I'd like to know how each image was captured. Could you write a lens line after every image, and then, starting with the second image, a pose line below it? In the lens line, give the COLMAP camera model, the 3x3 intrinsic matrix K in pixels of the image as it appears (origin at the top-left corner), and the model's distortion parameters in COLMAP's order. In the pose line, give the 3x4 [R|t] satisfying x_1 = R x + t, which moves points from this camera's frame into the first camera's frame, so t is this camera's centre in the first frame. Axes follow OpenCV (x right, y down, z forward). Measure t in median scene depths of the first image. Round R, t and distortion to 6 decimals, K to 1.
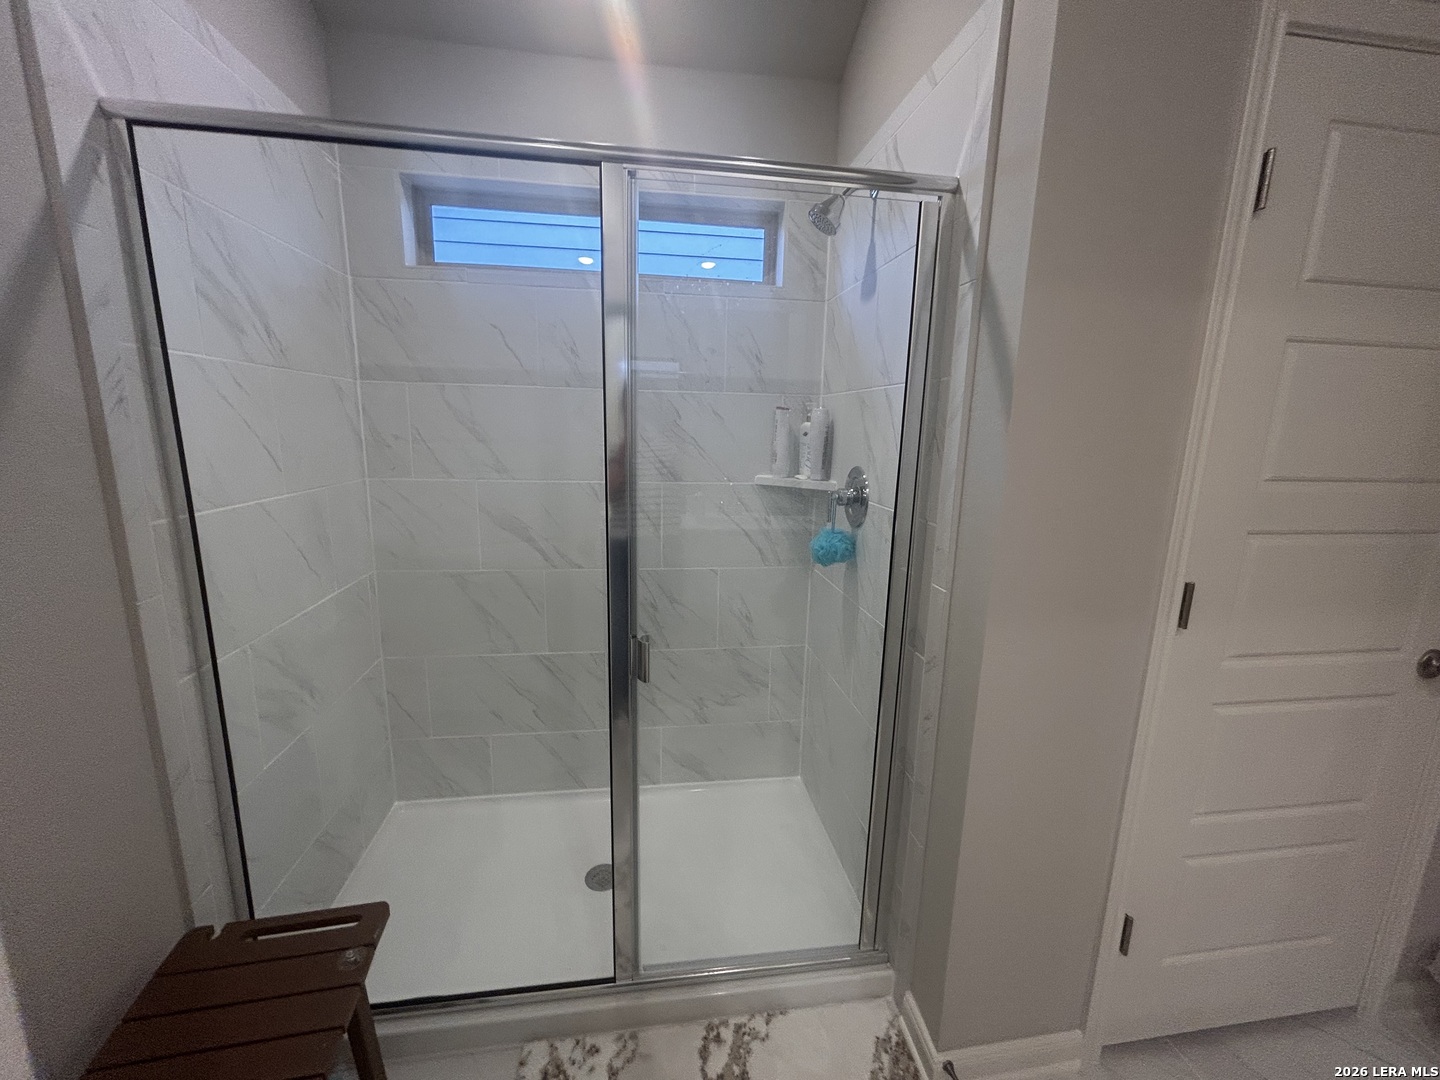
lens RADIAL K [[585.6, 0, 720.0], [0, 585.6, 540.0], [0, 0, 1]] dist [-0.002825, 0.000118]
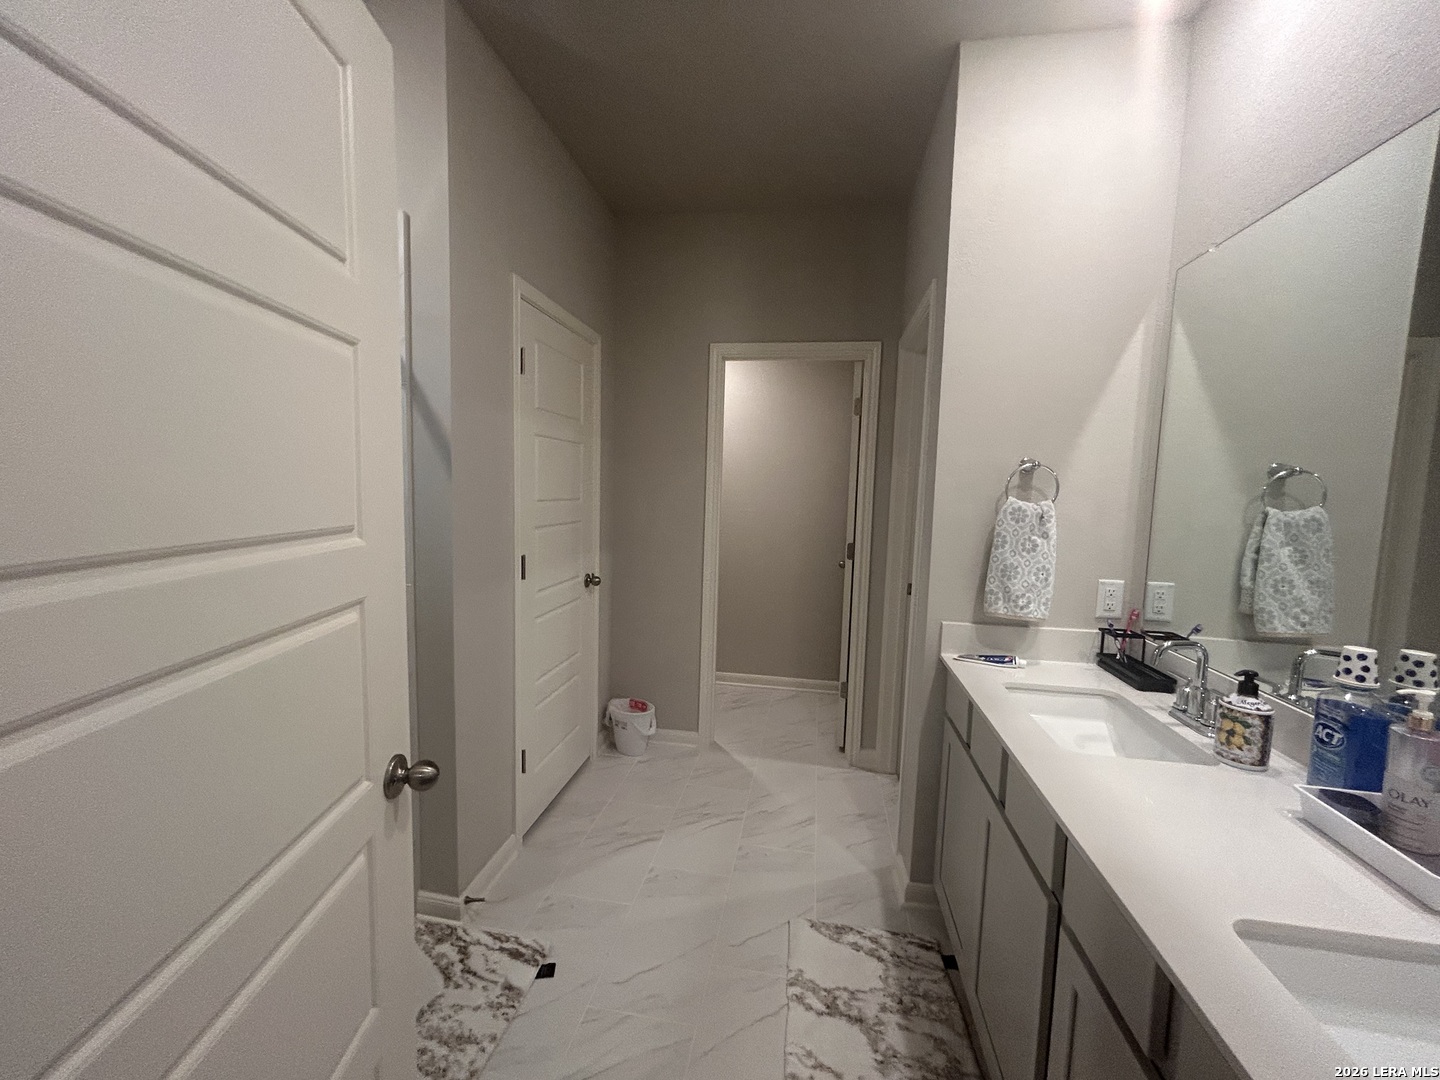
lens RADIAL K [[585.6, 0, 720.0], [0, 585.6, 540.0], [0, 0, 1]] dist [-0.002825, 0.000118]
pose [[0.296081, -0.099514, 0.949965, -0.731014], [0.157039, 0.986096, 0.054353, 0.017447], [-0.942165, 0.133089, 0.307592, -0.183647]]
